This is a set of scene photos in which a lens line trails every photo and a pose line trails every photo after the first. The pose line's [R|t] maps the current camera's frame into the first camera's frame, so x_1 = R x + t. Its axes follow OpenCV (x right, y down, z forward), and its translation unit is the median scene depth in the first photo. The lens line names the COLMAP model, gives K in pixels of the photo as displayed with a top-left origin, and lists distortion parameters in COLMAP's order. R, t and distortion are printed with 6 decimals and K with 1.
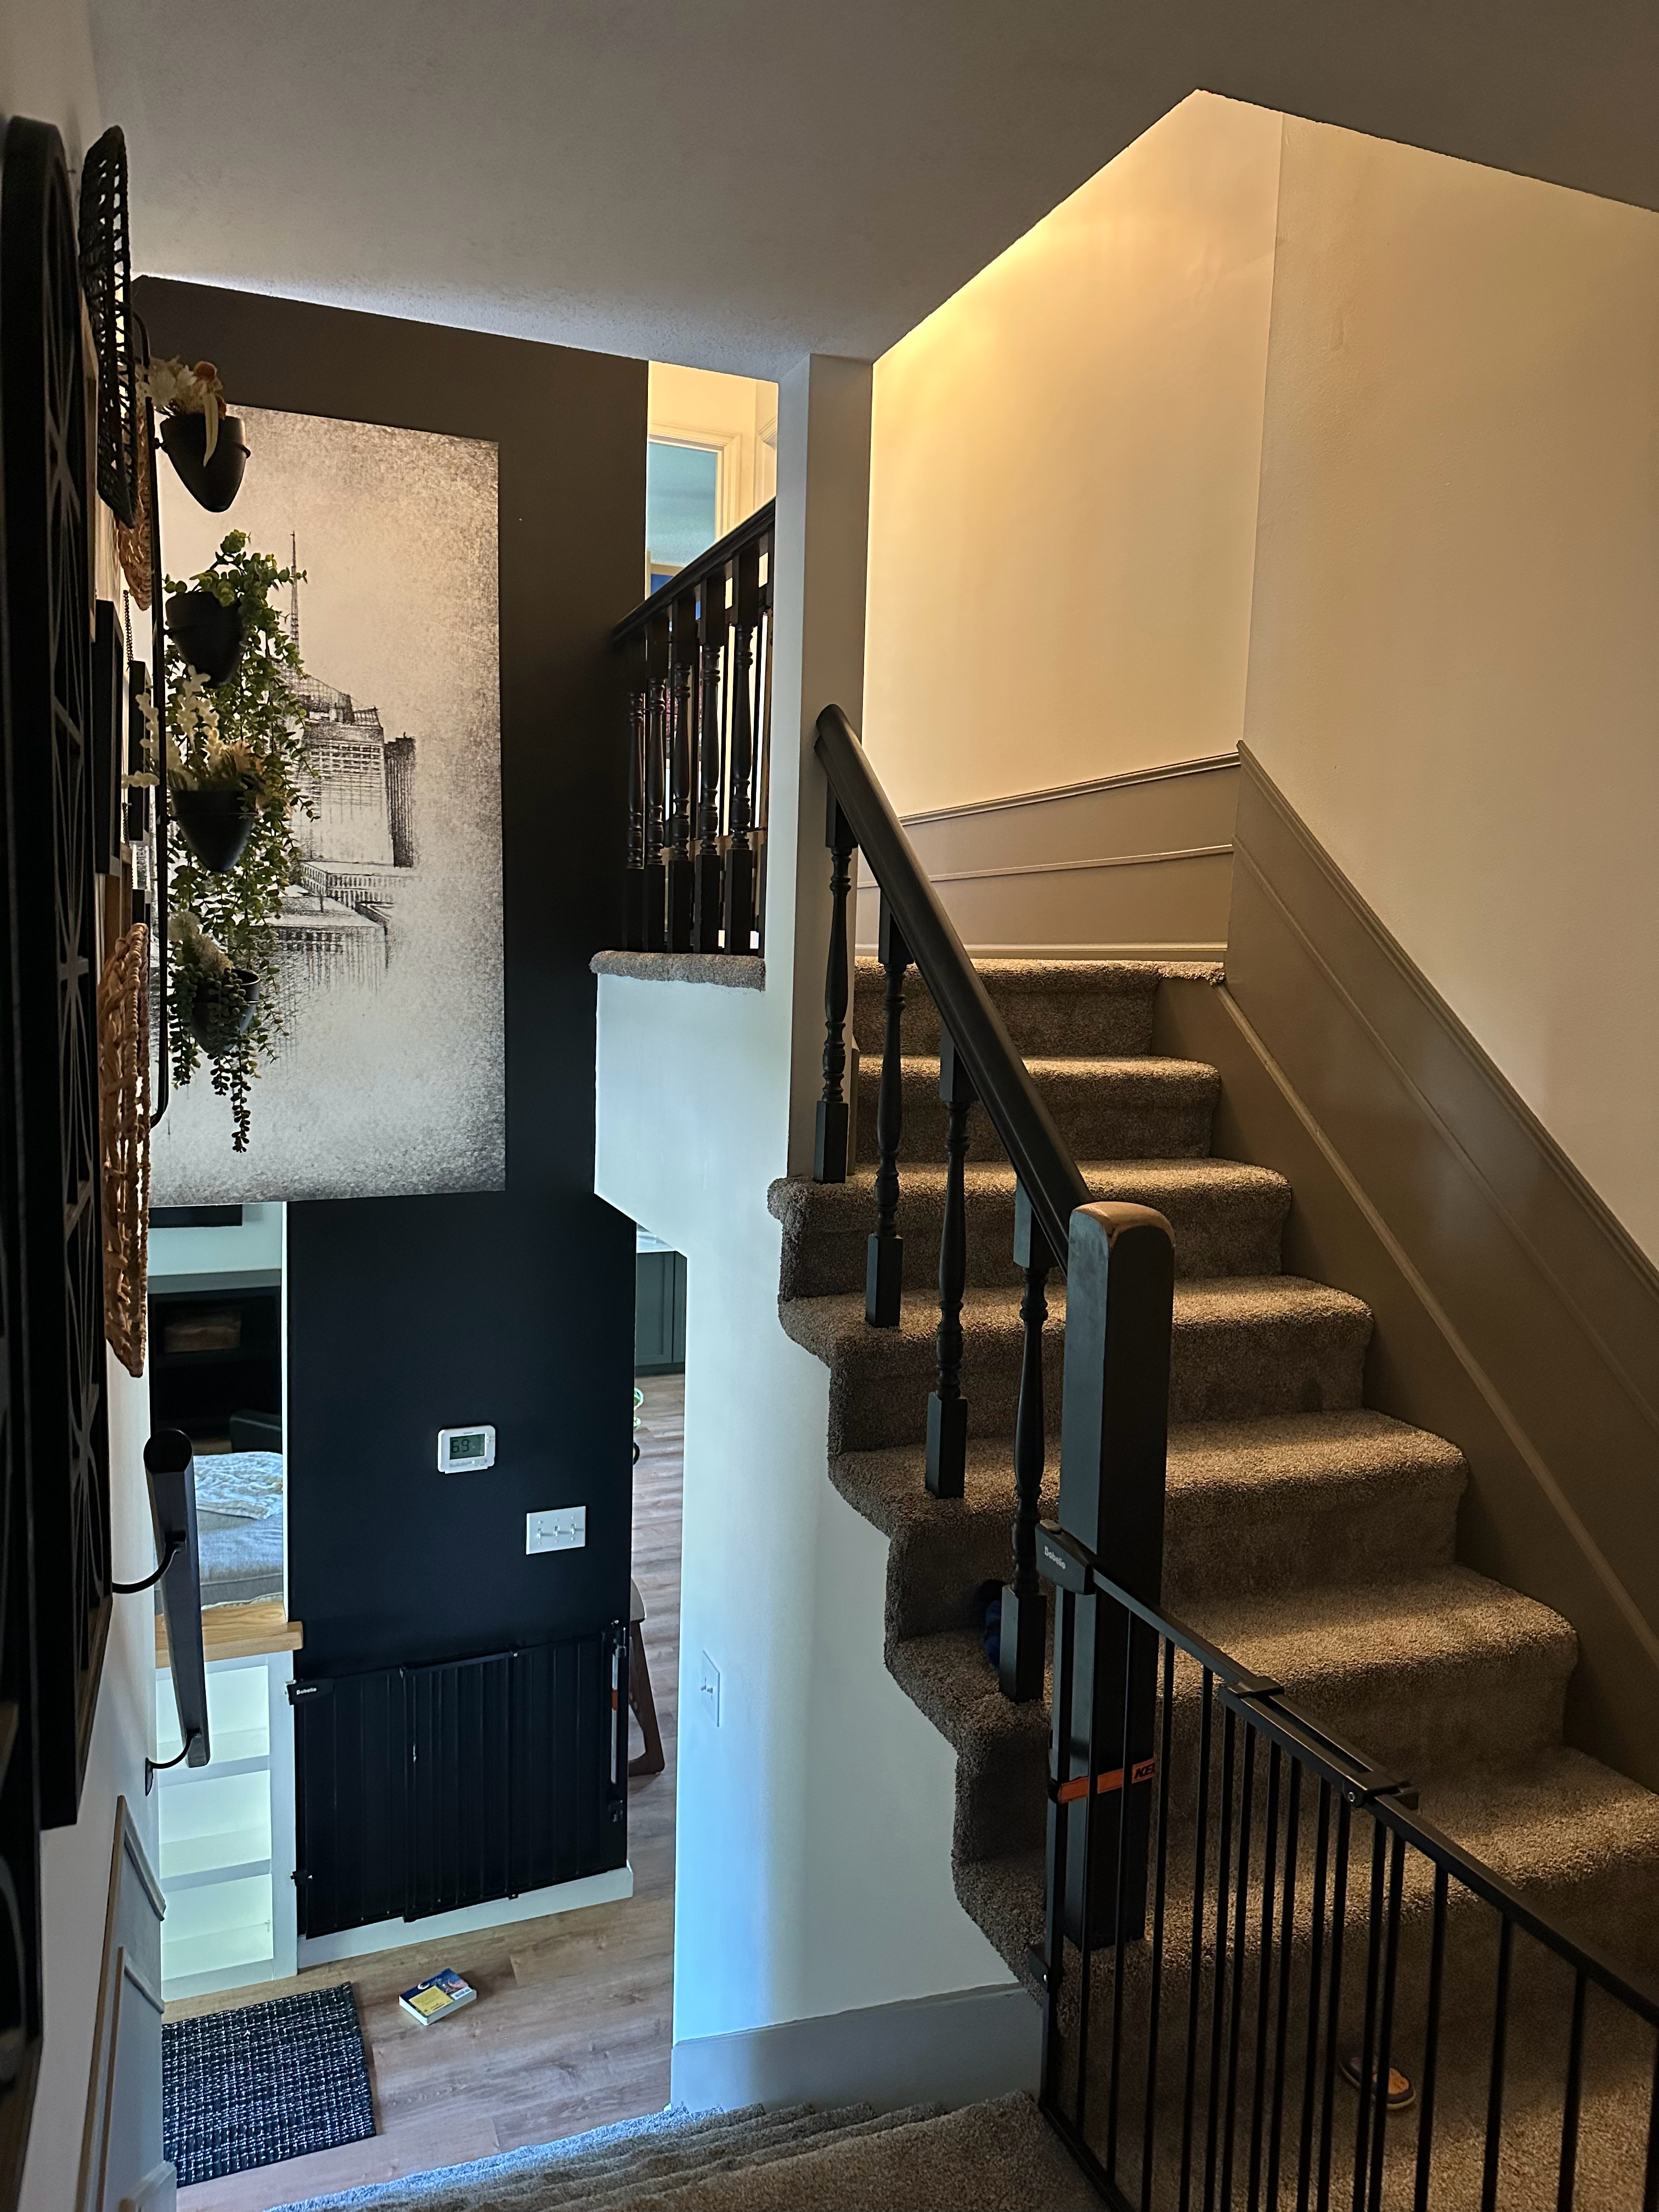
lens RADIAL K [[1561.6, 0, 829.1], [0, 1561.6, 1102.2], [0, 0, 1]] dist [0.003396, -0.000426]
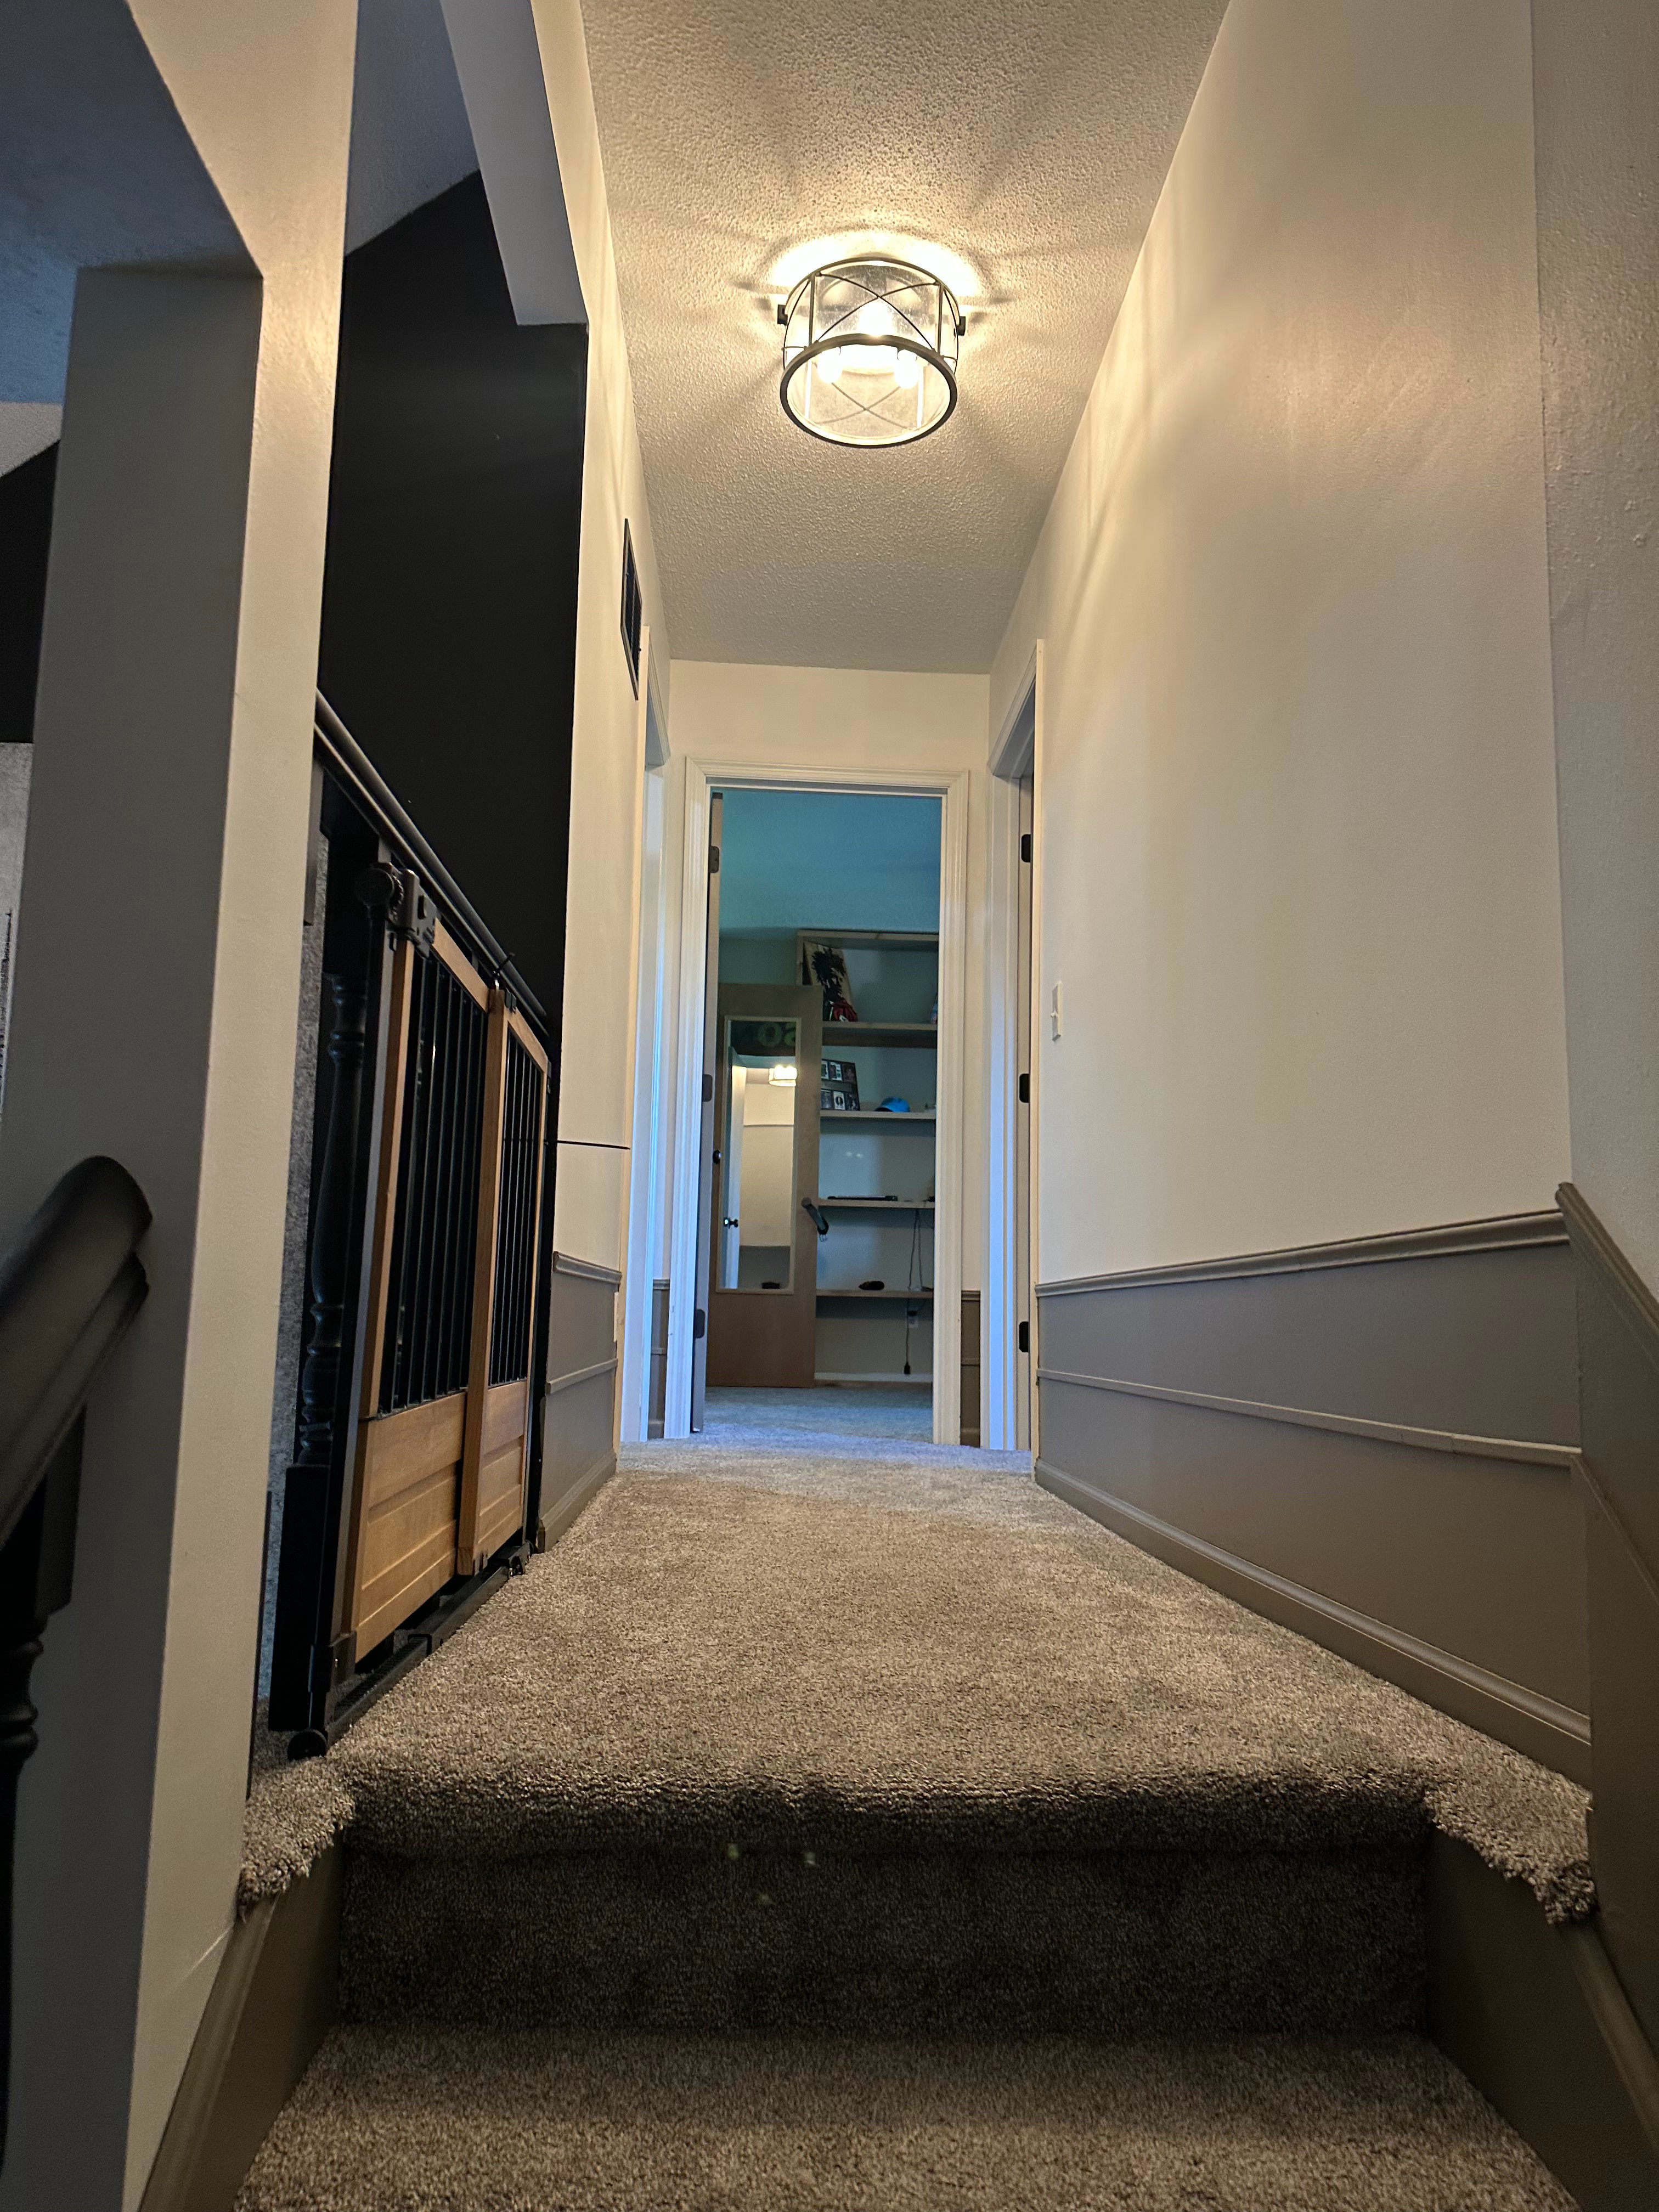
lens RADIAL K [[1561.6, 0, 832.7], [0, 1561.6, 1101.4], [0, 0, 1]] dist [0.003396, -0.000426]
pose [[0.948354, -0.052979, -0.312760, 0.209241], [-0.028061, 0.968078, -0.249072, -0.150260], [0.315972, 0.244985, 0.916594, 0.604646]]
